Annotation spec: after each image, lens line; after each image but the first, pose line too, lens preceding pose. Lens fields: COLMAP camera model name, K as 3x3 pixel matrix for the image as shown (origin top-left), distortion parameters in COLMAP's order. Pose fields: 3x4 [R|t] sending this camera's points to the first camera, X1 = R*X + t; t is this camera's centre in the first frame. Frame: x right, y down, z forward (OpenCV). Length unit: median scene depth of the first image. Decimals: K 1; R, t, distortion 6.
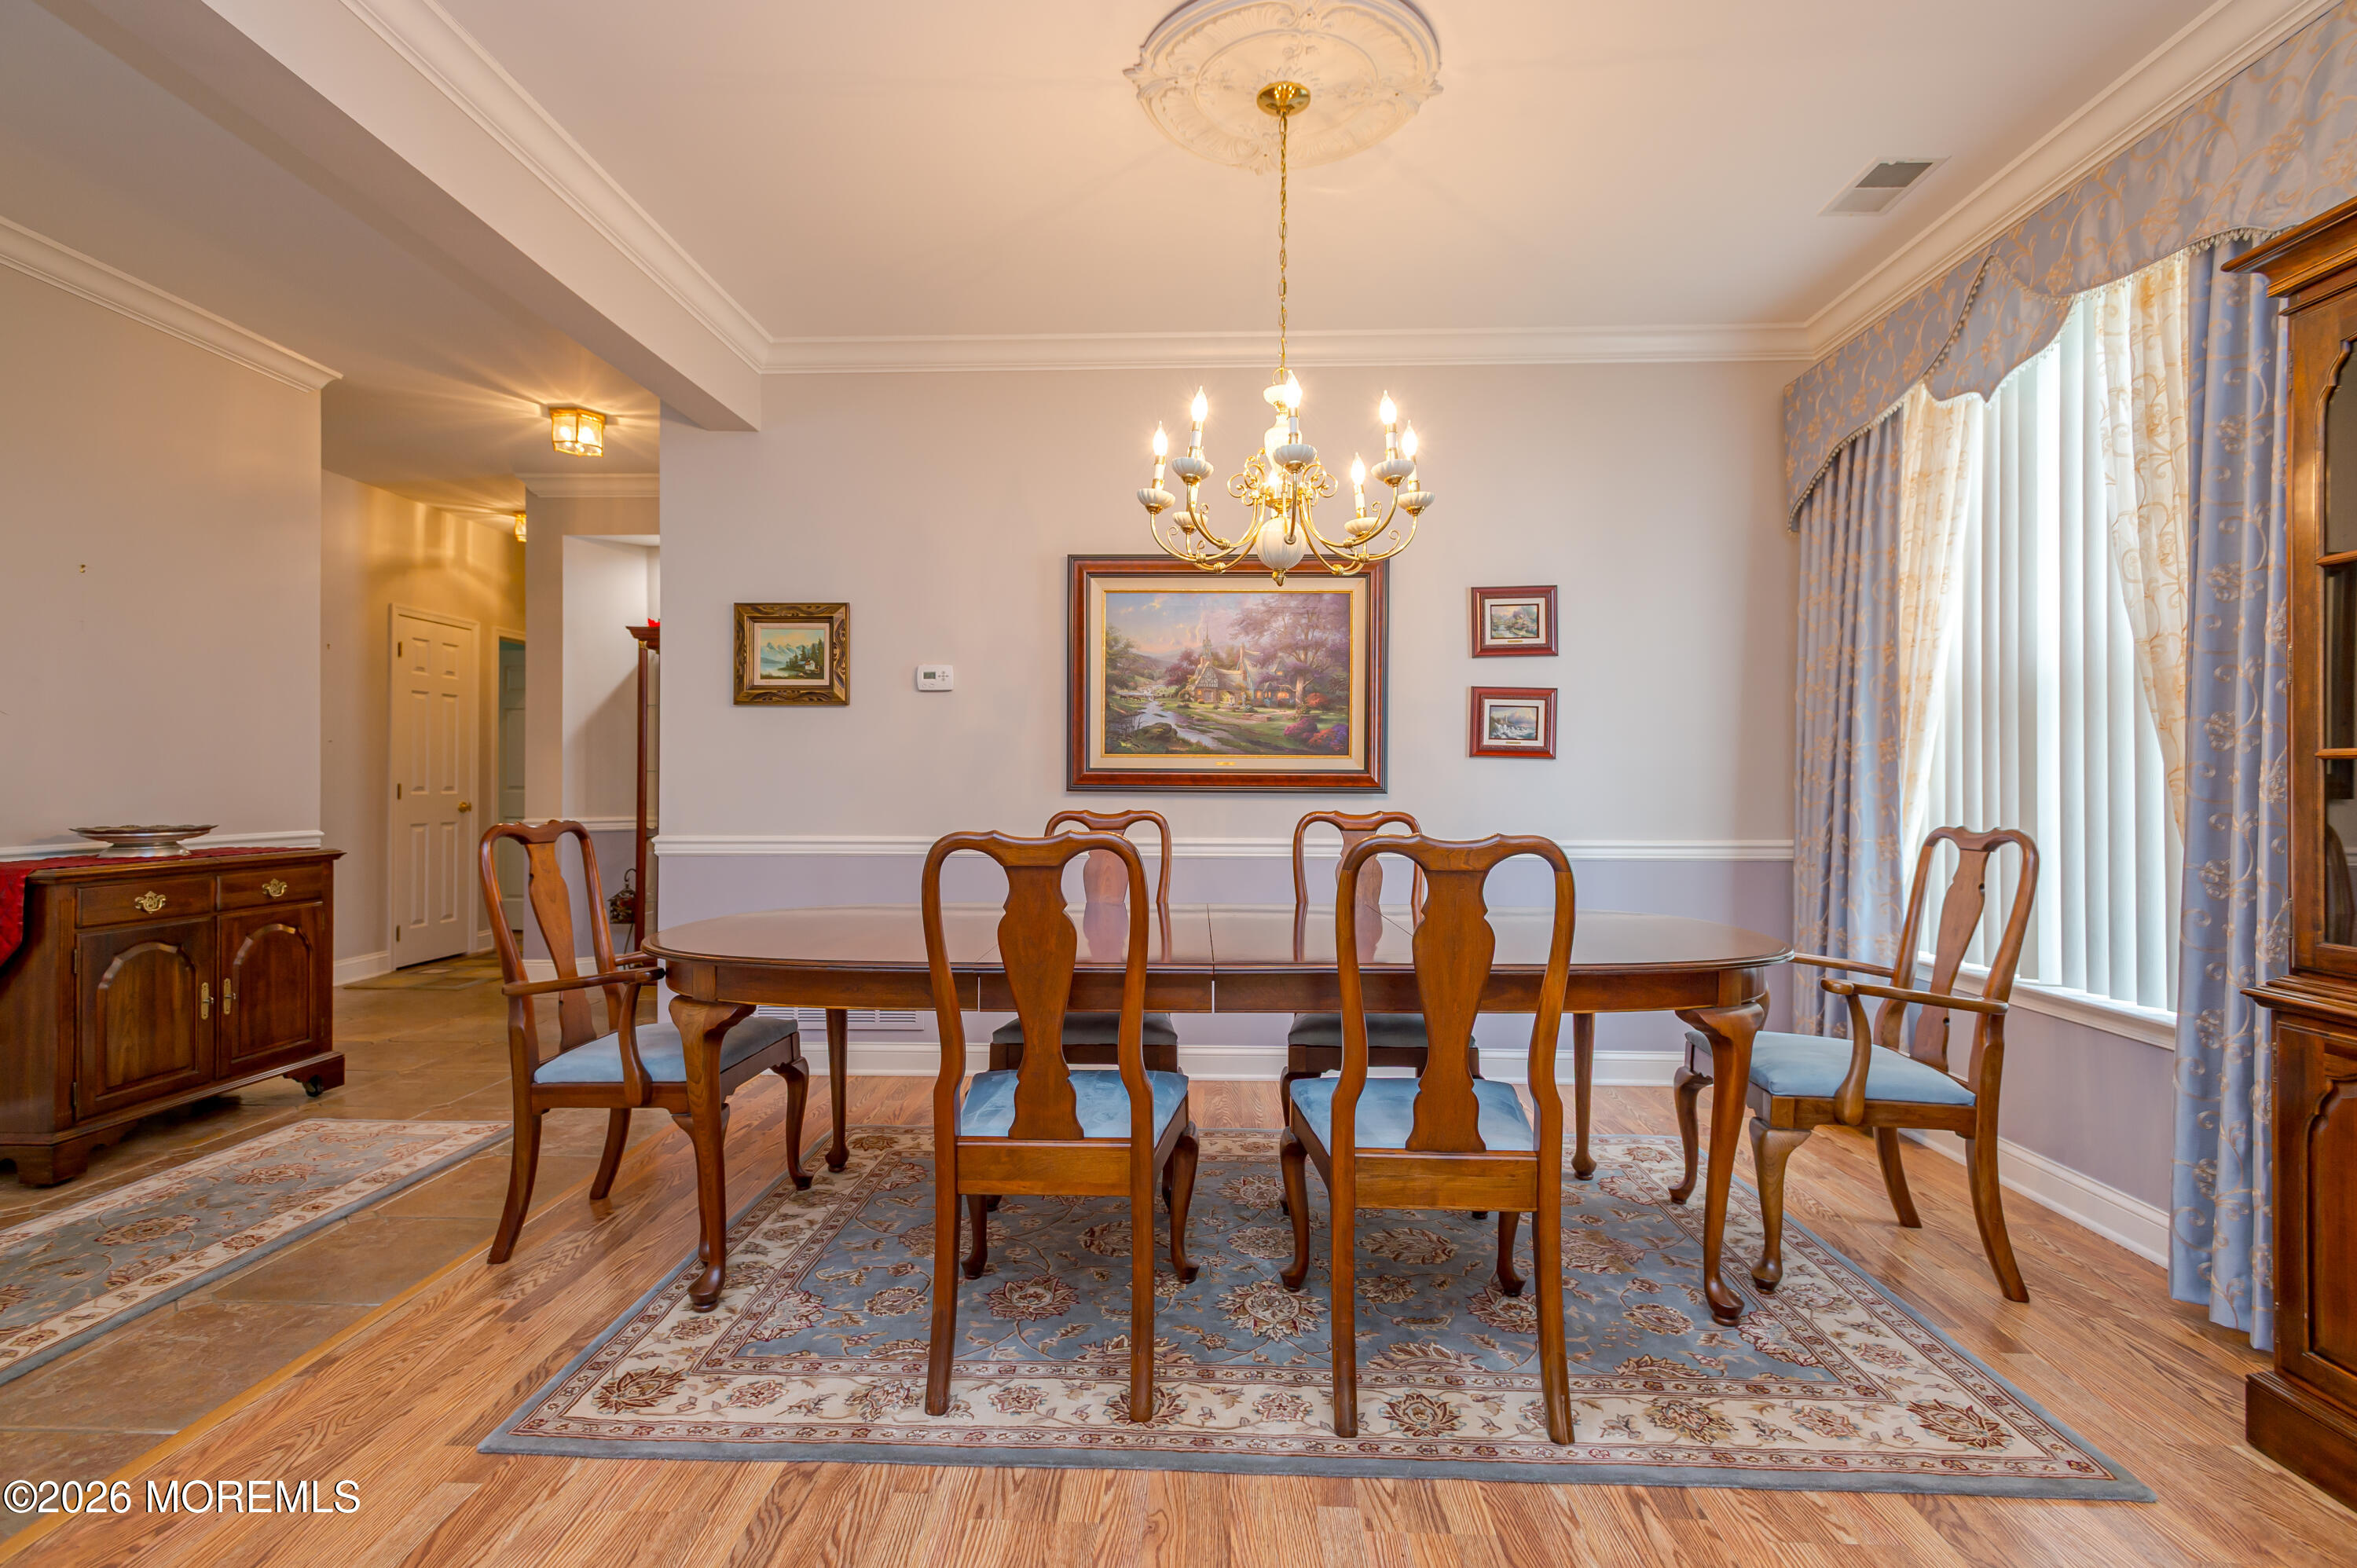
lens RADIAL K [[1094.2, 0, 1174.5], [0, 1094.2, 777.3], [0, 0, 1]] dist [0.021189, -0.007962]
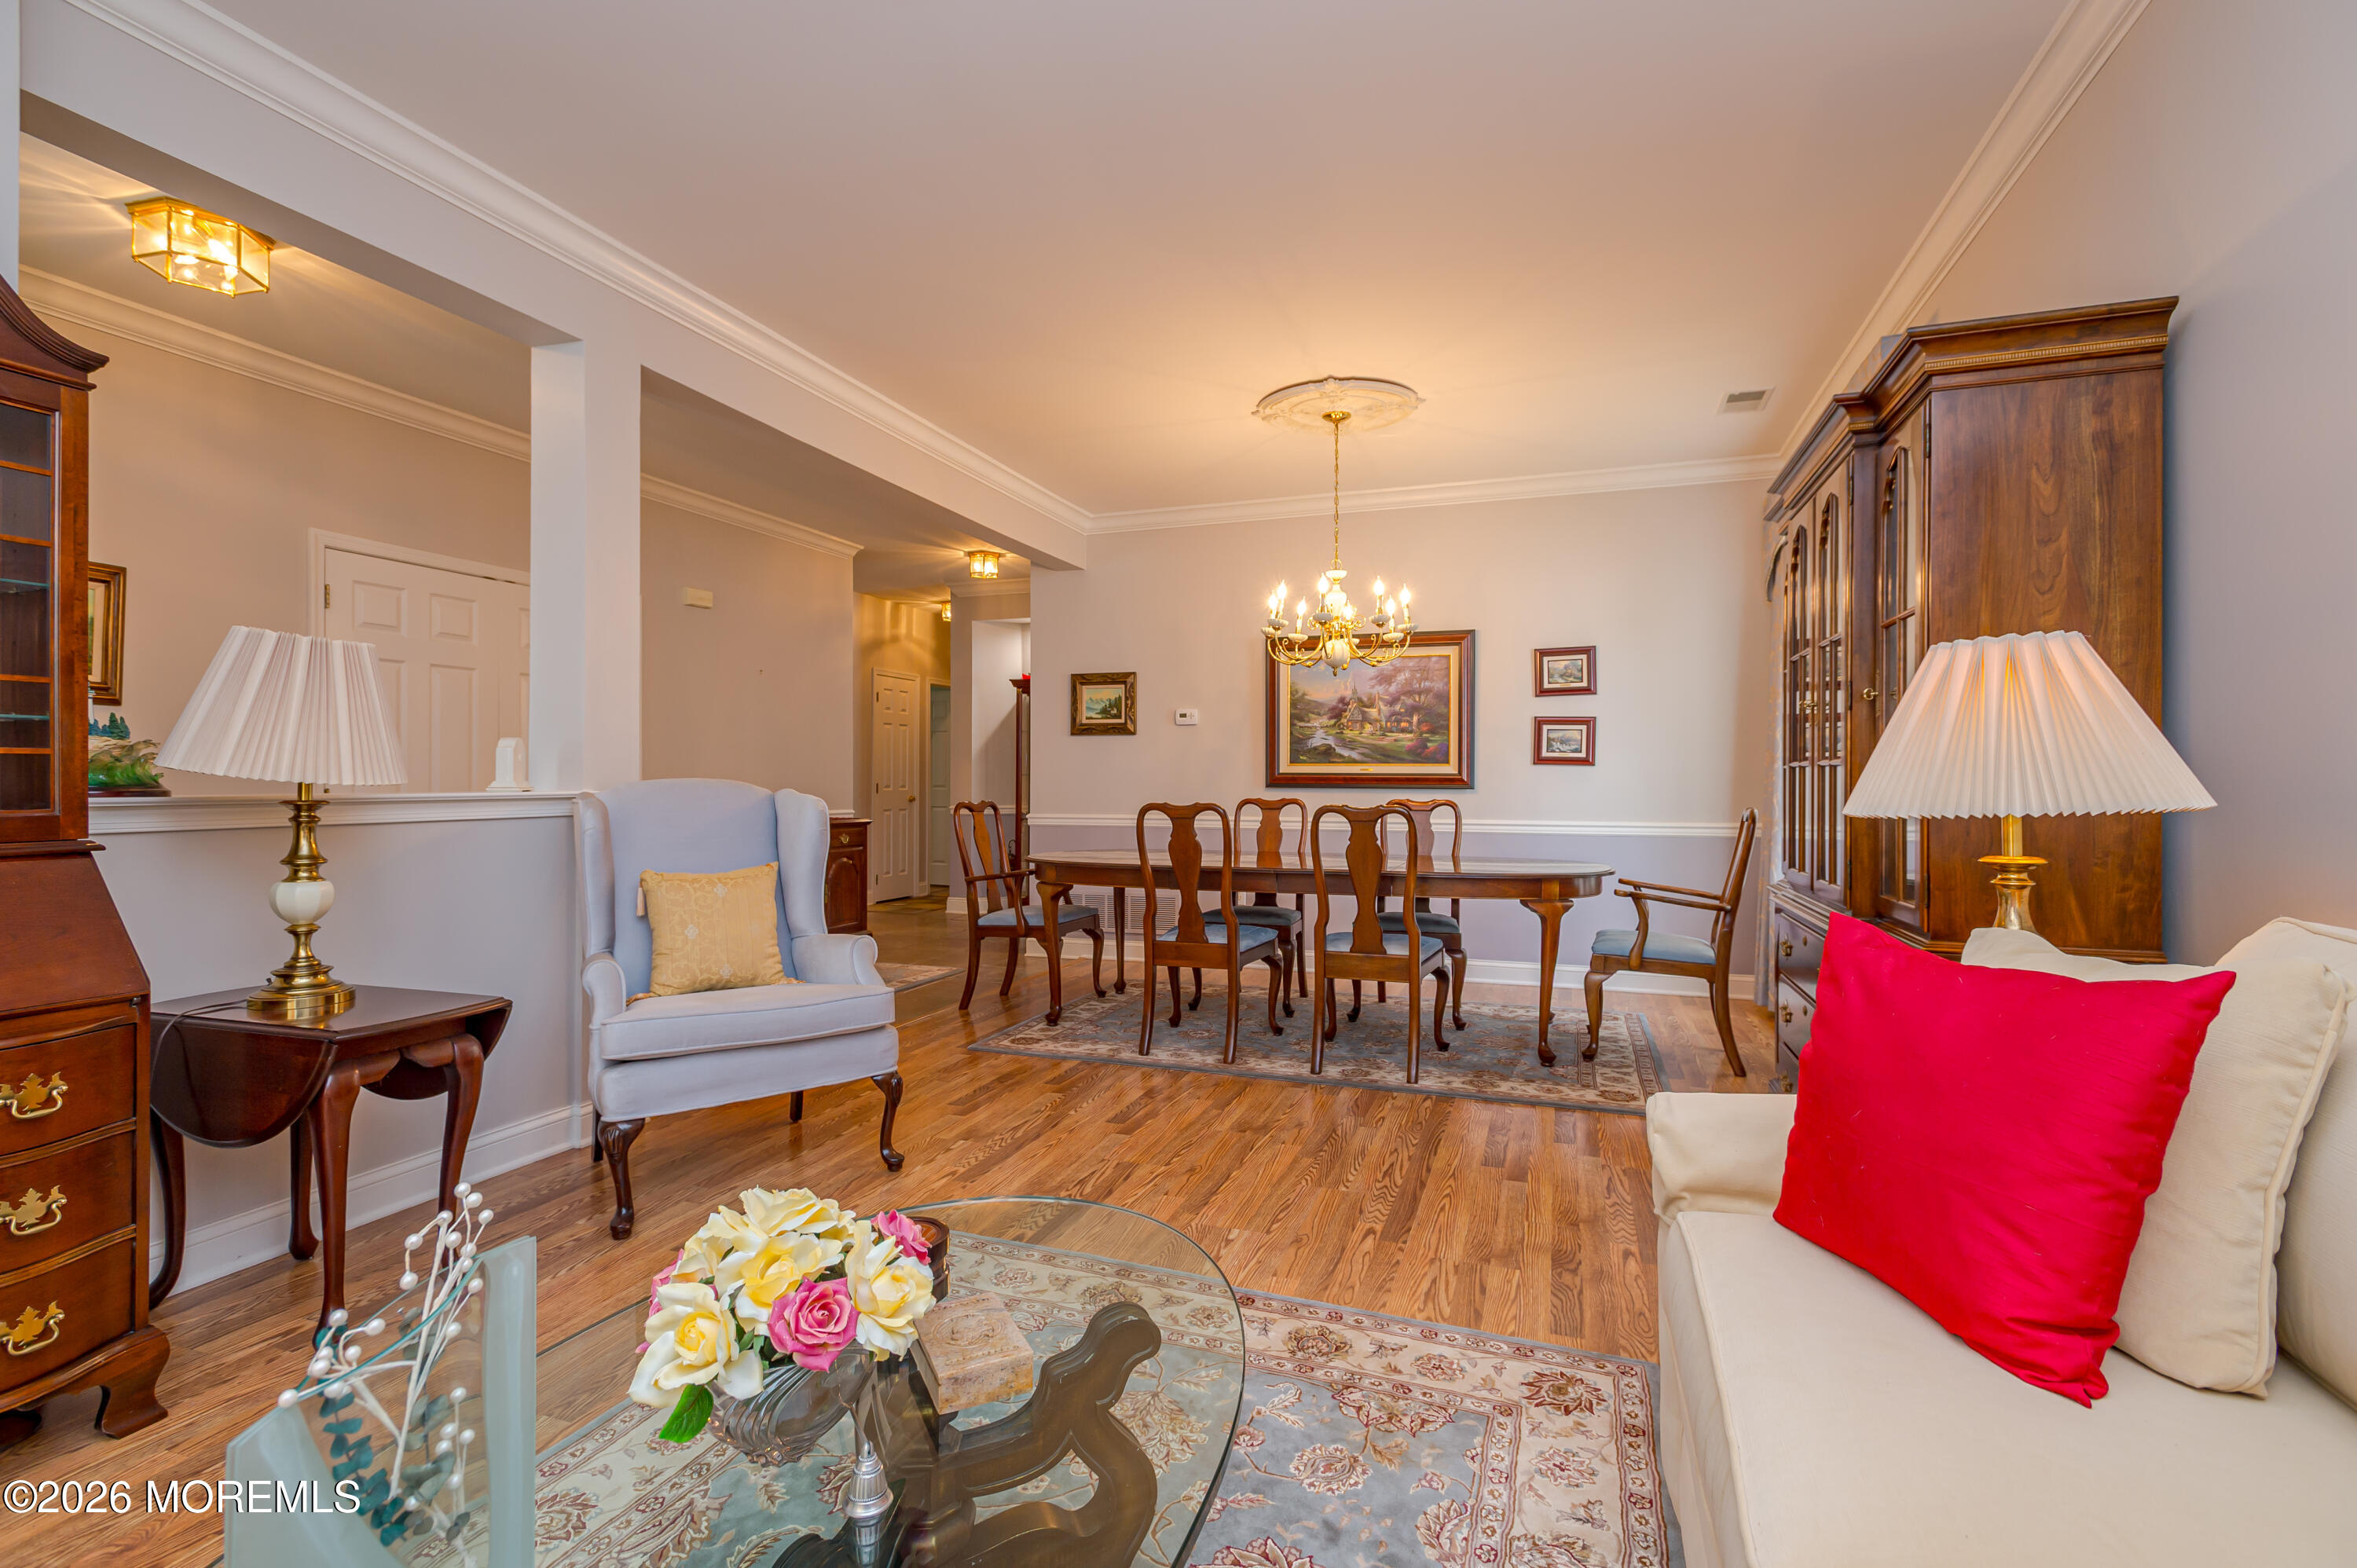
lens RADIAL K [[1094.2, 0, 1174.5], [0, 1094.2, 777.3], [0, 0, 1]] dist [0.021189, -0.007962]
pose [[0.954115, -0.001580, -0.299435, 0.249112], [0.001368, 0.999999, -0.000918, -0.000693], [0.299436, 0.000466, 0.954116, -0.544843]]
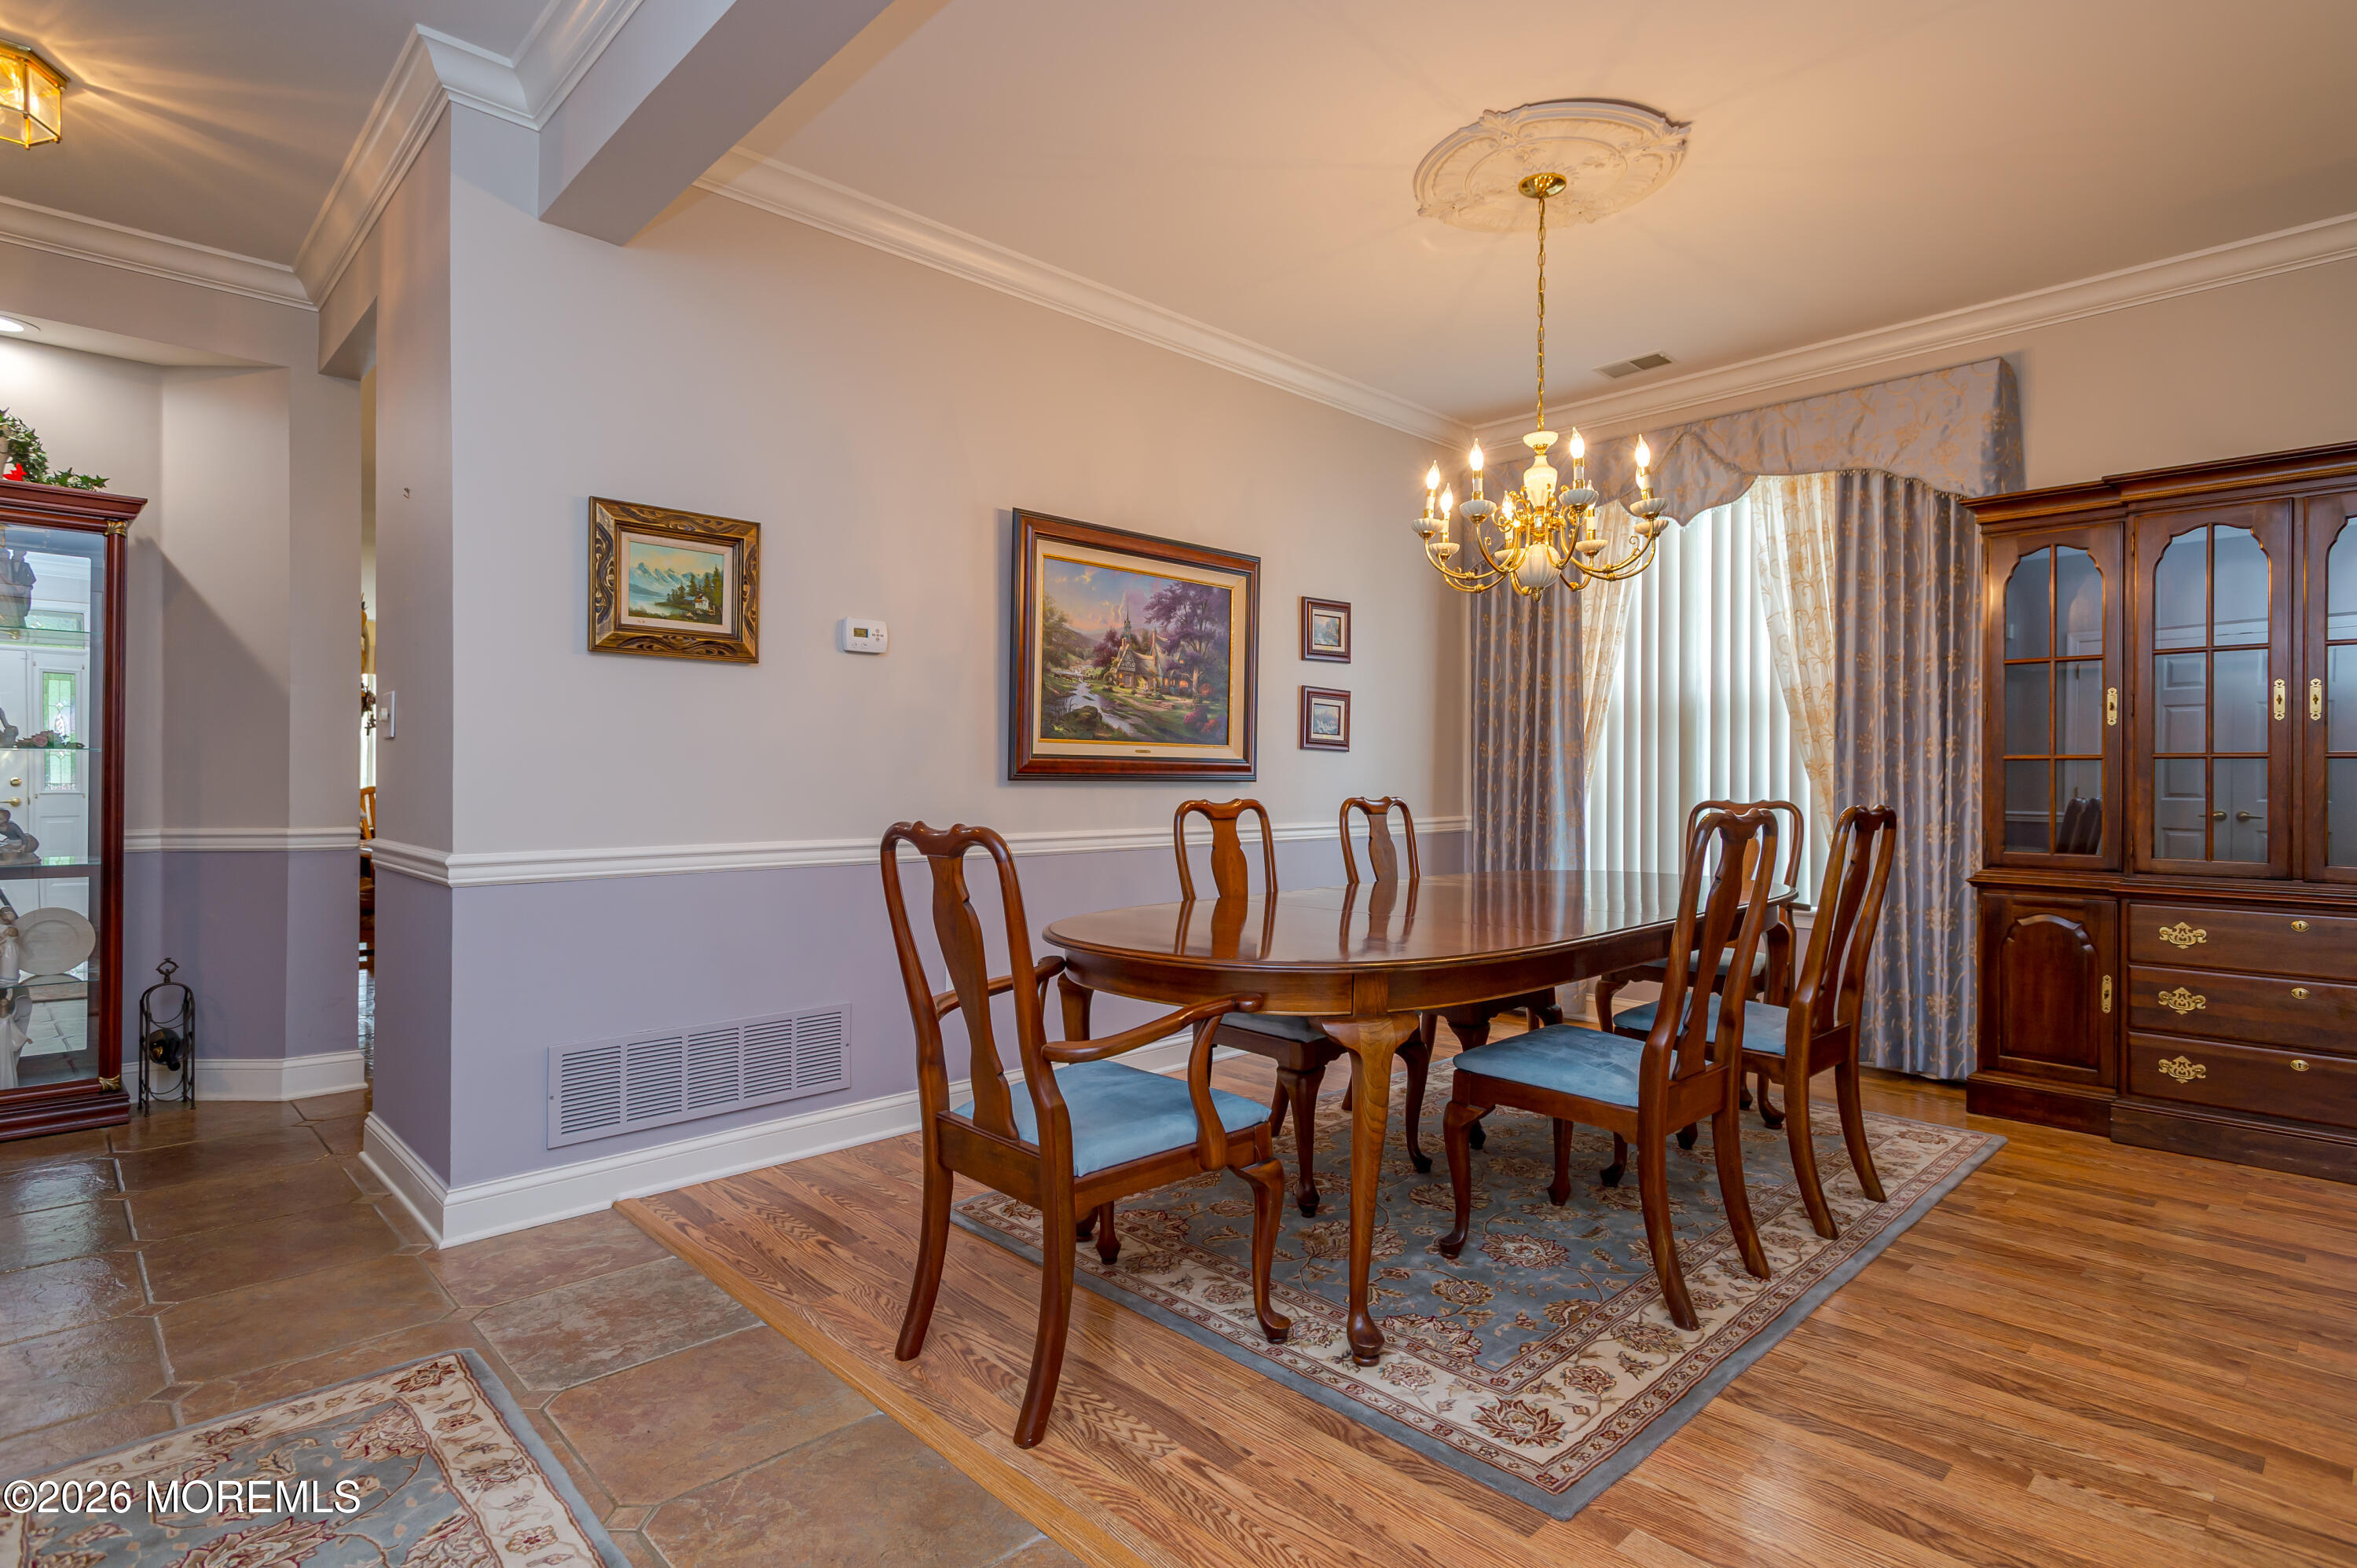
lens RADIAL K [[1185.0, 0, 1180.3], [0, 1185.0, 776.9], [0, 0, 1]] dist [0.020799, -0.010284]
pose [[0.692578, -0.000658, 0.721343, -0.683225], [-0.005011, 0.999971, 0.005722, 0.003878], [-0.721325, -0.007577, 0.692555, 0.251236]]
